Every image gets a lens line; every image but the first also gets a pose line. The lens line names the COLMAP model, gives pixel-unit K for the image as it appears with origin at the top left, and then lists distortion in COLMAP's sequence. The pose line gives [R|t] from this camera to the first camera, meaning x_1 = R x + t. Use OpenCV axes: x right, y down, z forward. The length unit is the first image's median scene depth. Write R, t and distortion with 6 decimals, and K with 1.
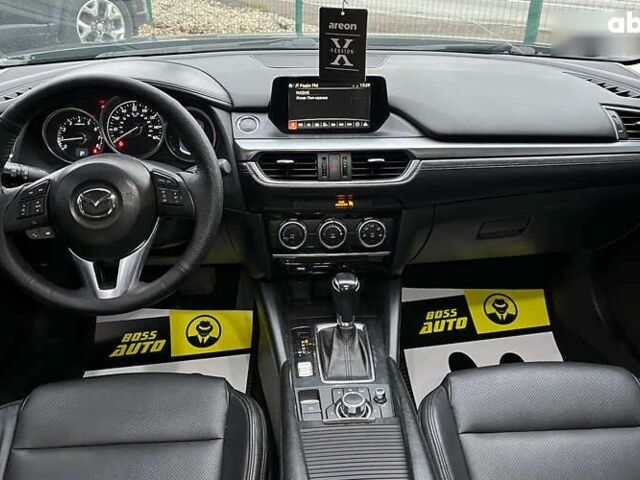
lens RADIAL K [[627.4, 0, 323.3], [0, 627.4, 226.2], [0, 0, 1]] dist [0.032202, 0.000000]
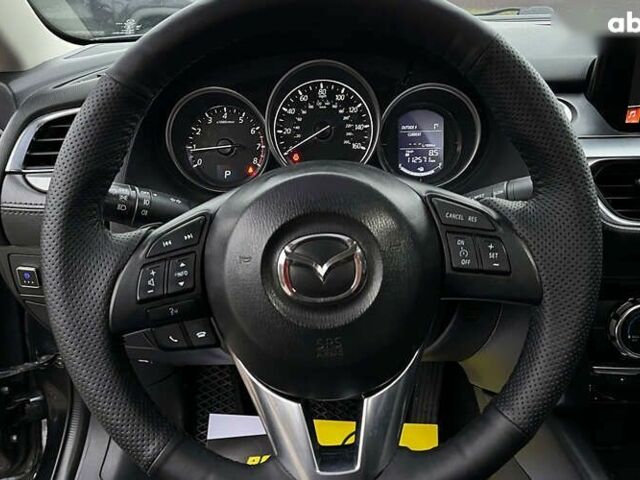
lens RADIAL K [[627.4, 0, 318.2], [0, 627.4, 235.6], [0, 0, 1]] dist [0.032202, 0.000000]
pose [[0.997493, 0.002932, -0.070710, -0.273602], [-0.008068, 0.997338, -0.072464, -0.022749], [0.070310, 0.072853, 0.994861, 0.475365]]
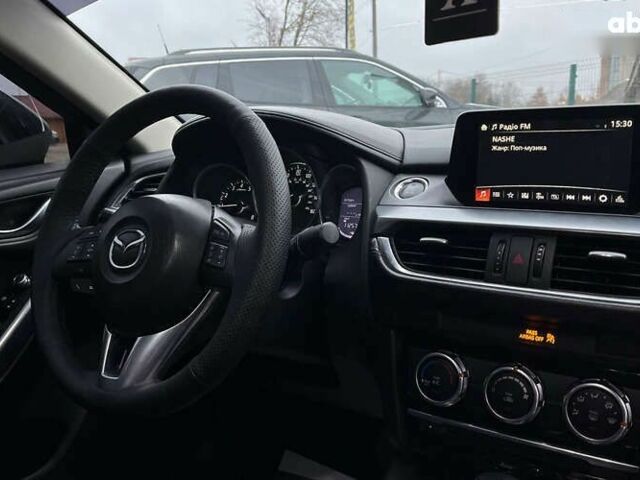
lens RADIAL K [[627.4, 0, 318.7], [0, 627.4, 242.9], [0, 0, 1]] dist [0.032202, 0.000000]
pose [[0.778001, 0.077742, -0.623435, 0.204280], [-0.245408, 0.951085, -0.187651, 0.030408], [0.578351, 0.298989, 0.759023, 0.483535]]
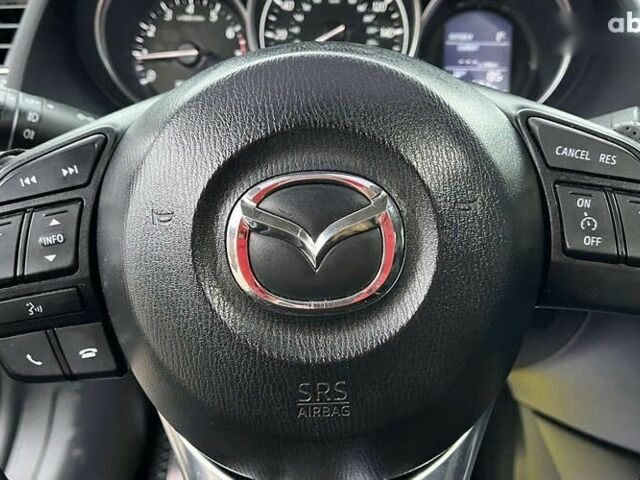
lens RADIAL K [[627.4, 0, 309.2], [0, 627.4, 238.8], [0, 0, 1]] dist [0.032202, 0.000000]
pose [[0.994139, 0.051271, -0.095179, -0.281335], [-0.052915, 0.998489, -0.014830, -0.028034], [0.094275, 0.019780, 0.995350, 0.652143]]
